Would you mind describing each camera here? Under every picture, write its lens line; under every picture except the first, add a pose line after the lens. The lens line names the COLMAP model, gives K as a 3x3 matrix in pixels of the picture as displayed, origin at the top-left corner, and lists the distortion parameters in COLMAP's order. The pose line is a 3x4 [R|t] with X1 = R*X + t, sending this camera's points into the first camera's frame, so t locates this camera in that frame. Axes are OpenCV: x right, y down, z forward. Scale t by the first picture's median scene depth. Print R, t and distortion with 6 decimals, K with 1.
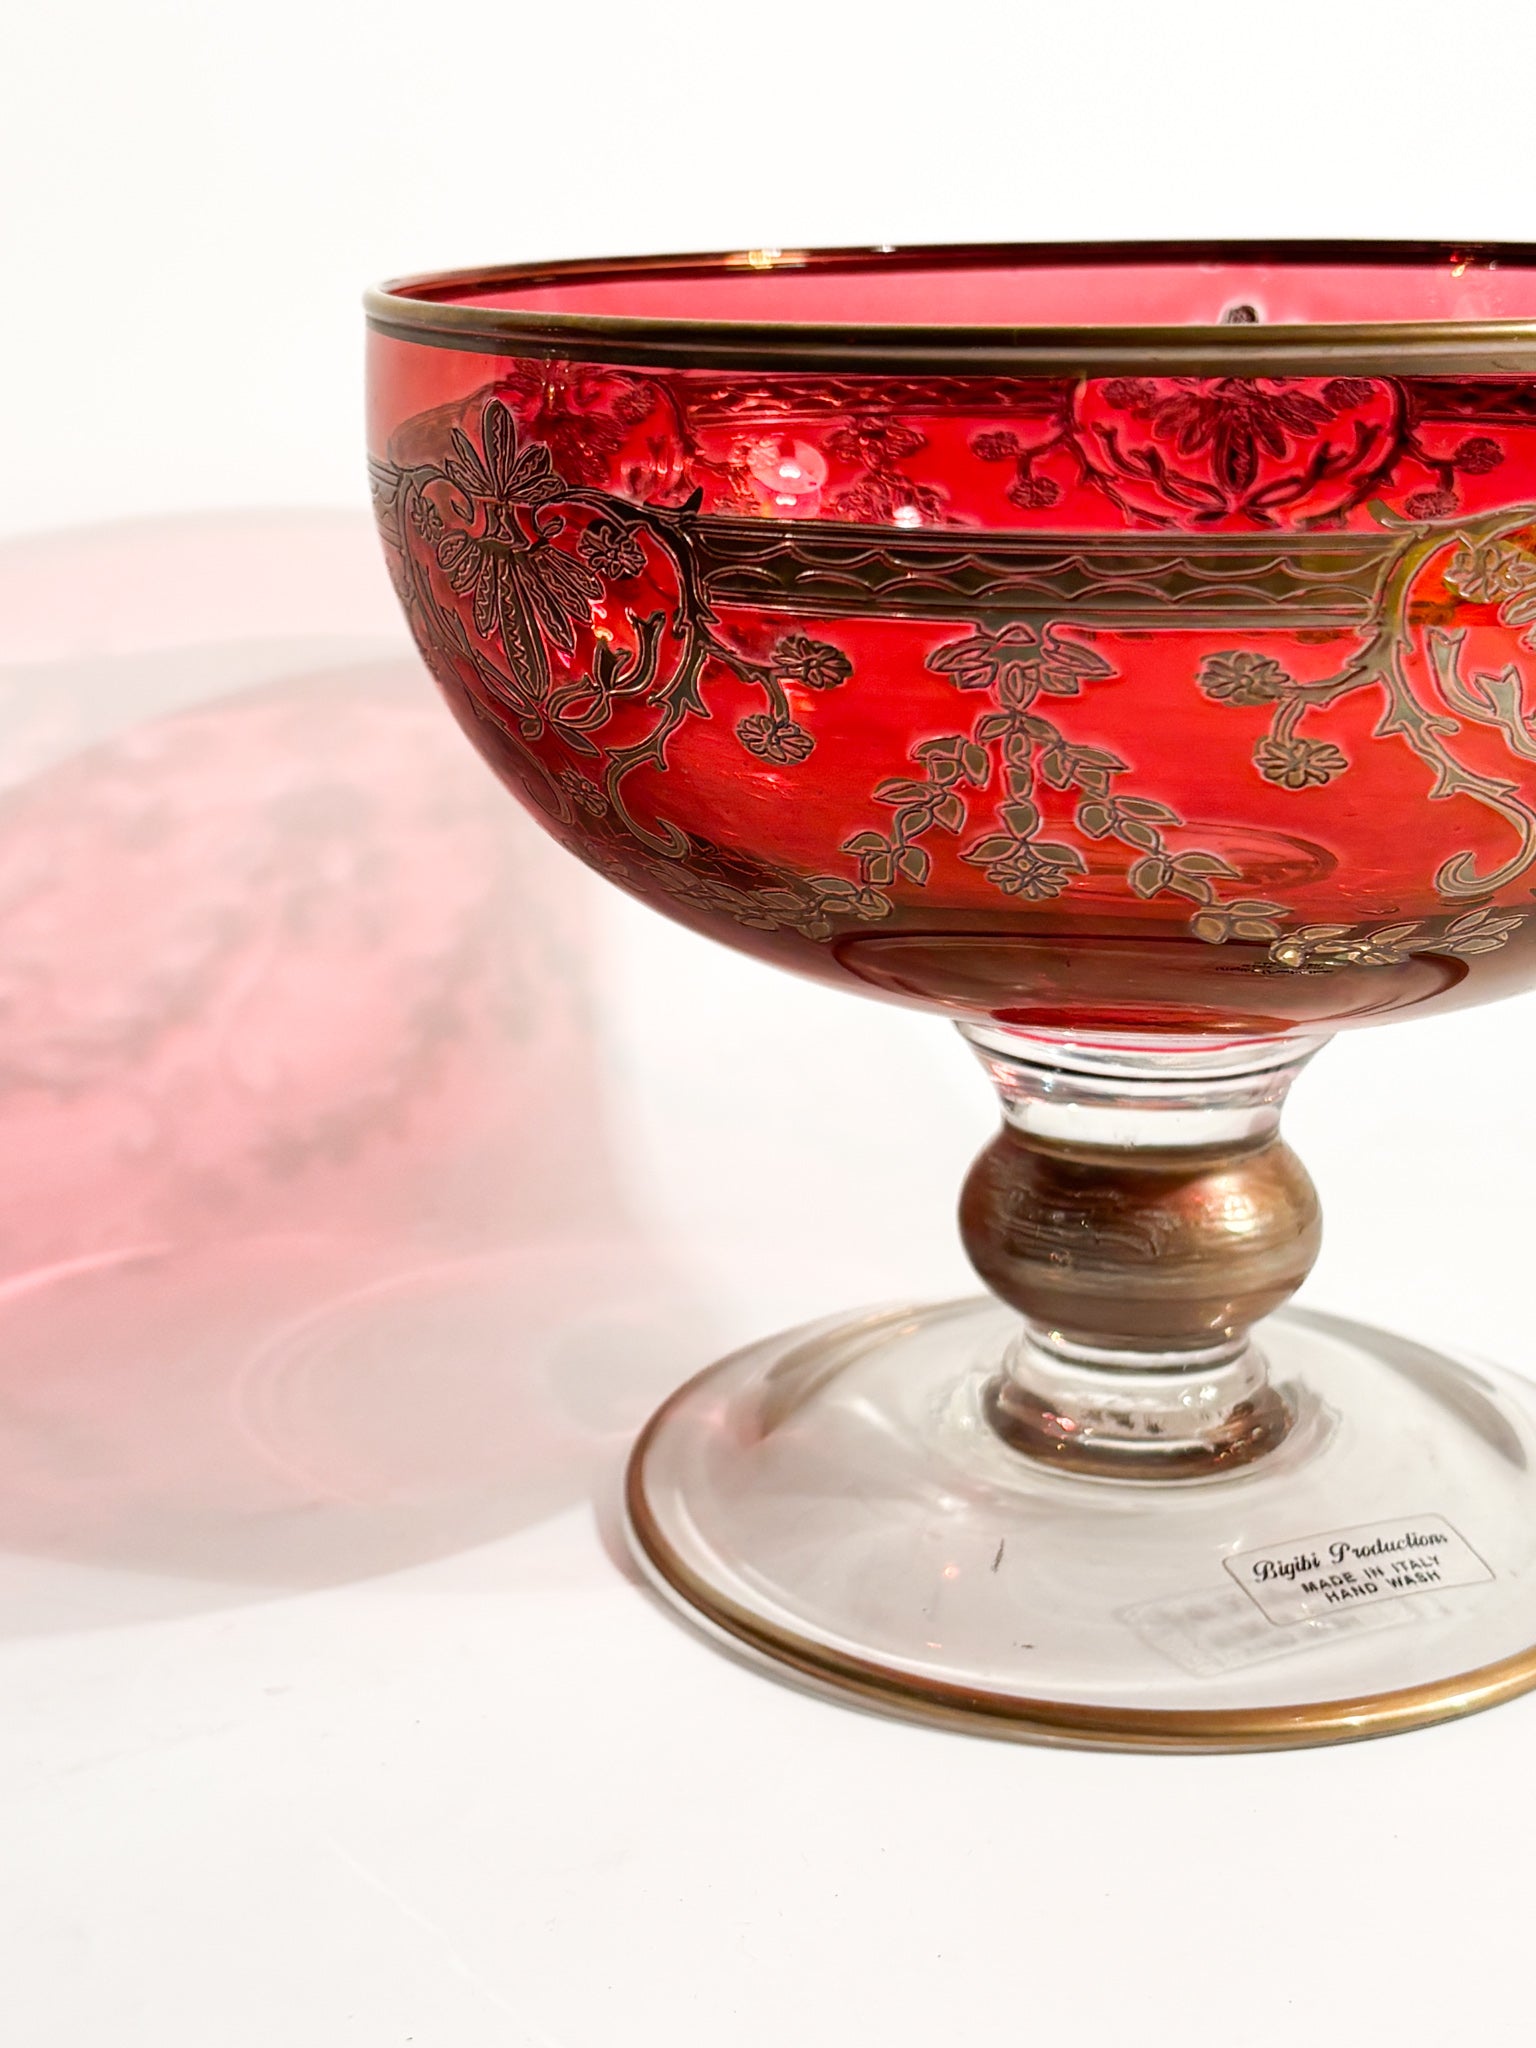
lens RADIAL K [[3346.1, 0, 760.4], [0, 3346.1, 865.4], [0, 0, 1]] dist [0.327693, -1.983838]
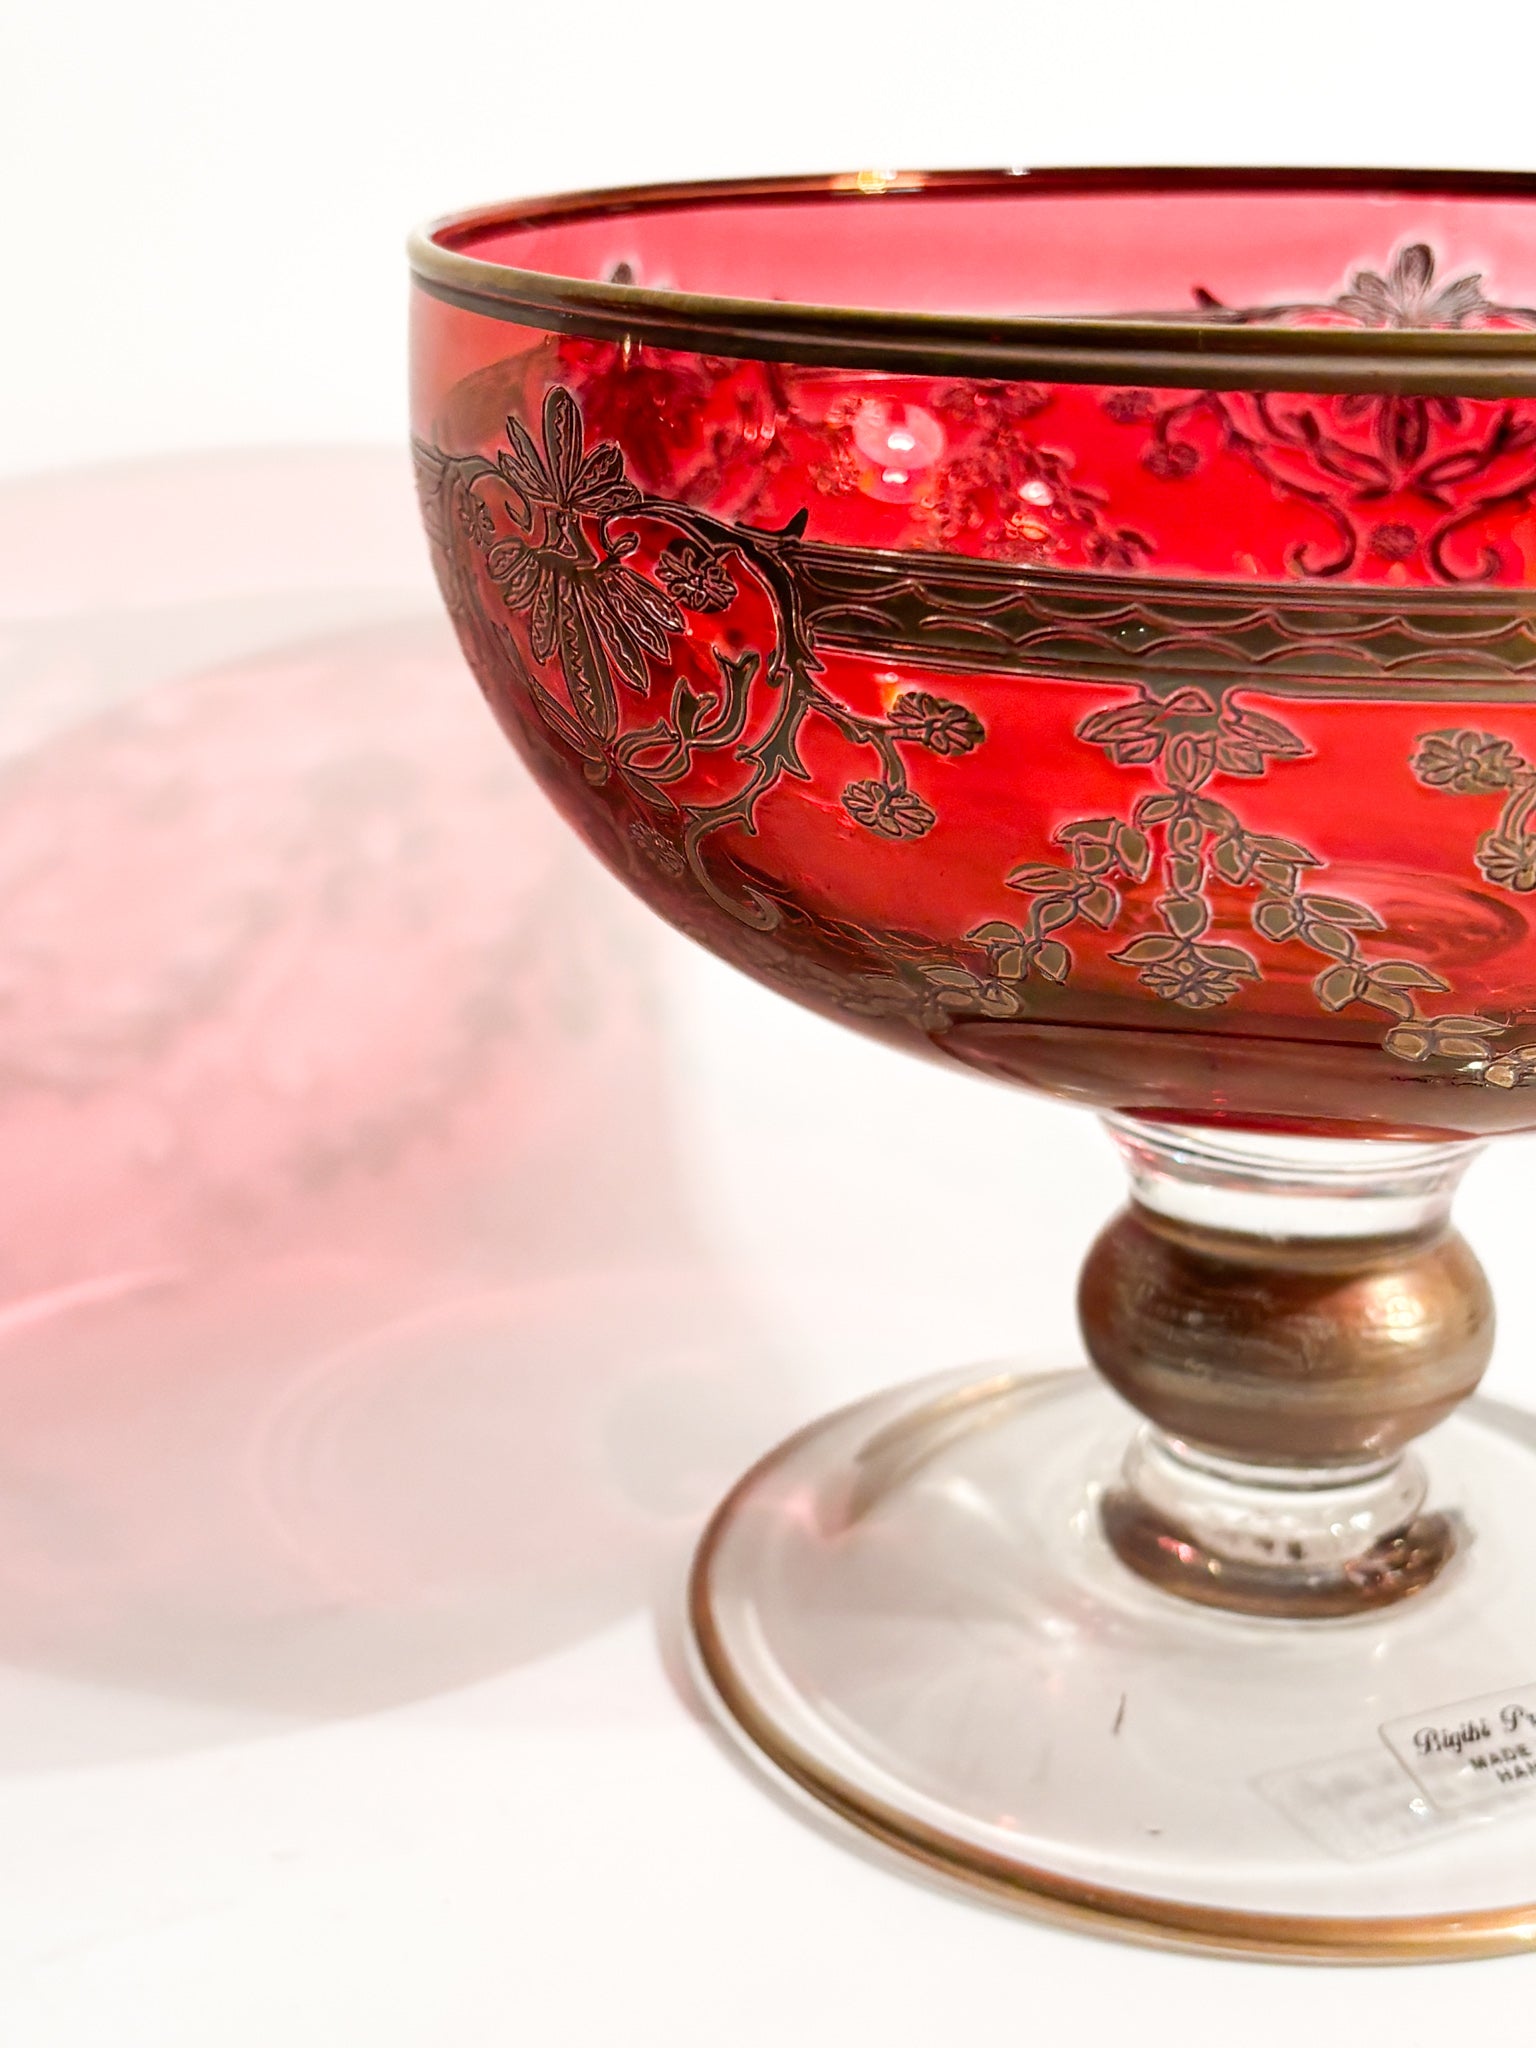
lens RADIAL K [[3347.7, 0, 774.5], [0, 3347.7, 884.0], [0, 0, 1]] dist [0.275634, -1.417747]
pose [[0.999692, 0.020040, -0.014632, -0.010394], [-0.019260, 0.998481, 0.051618, -0.056844], [0.015645, -0.051321, 0.998560, 0.156583]]
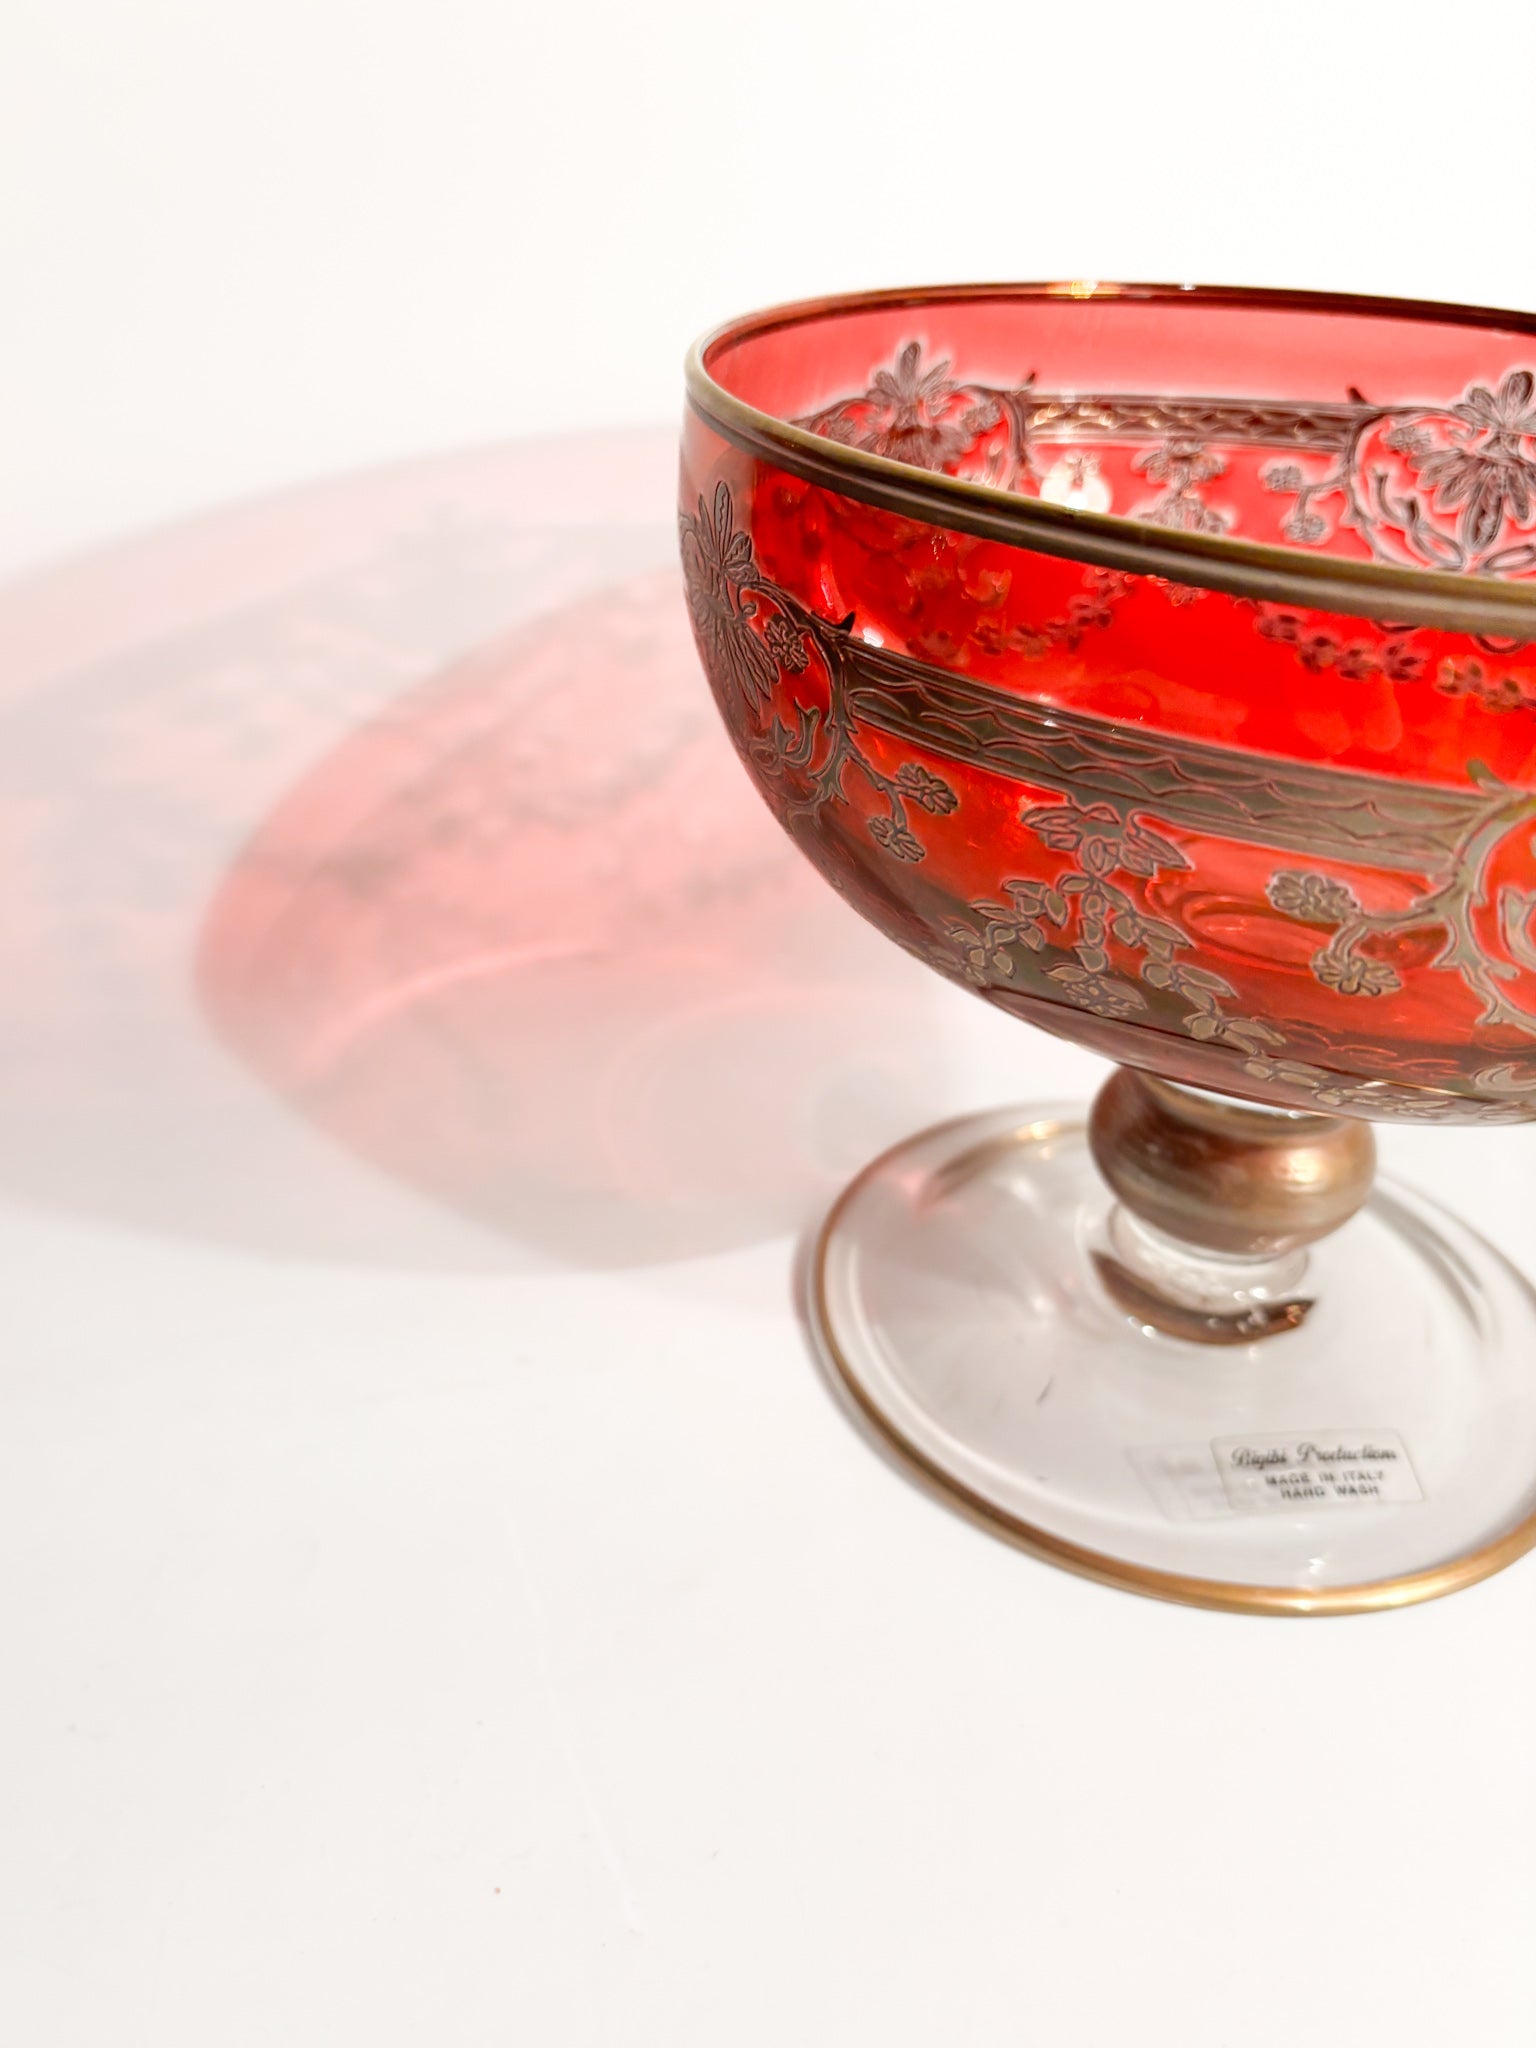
lens RADIAL K [[1833.0, 0, 709.2], [0, 1833.0, 1064.1], [0, 0, 1]] dist [0.108693, -0.537747]
pose [[0.948643, 0.210585, -0.236071, 0.098384], [-0.130851, 0.940615, 0.313244, -0.140279], [0.288016, -0.266266, 0.919863, 0.361195]]
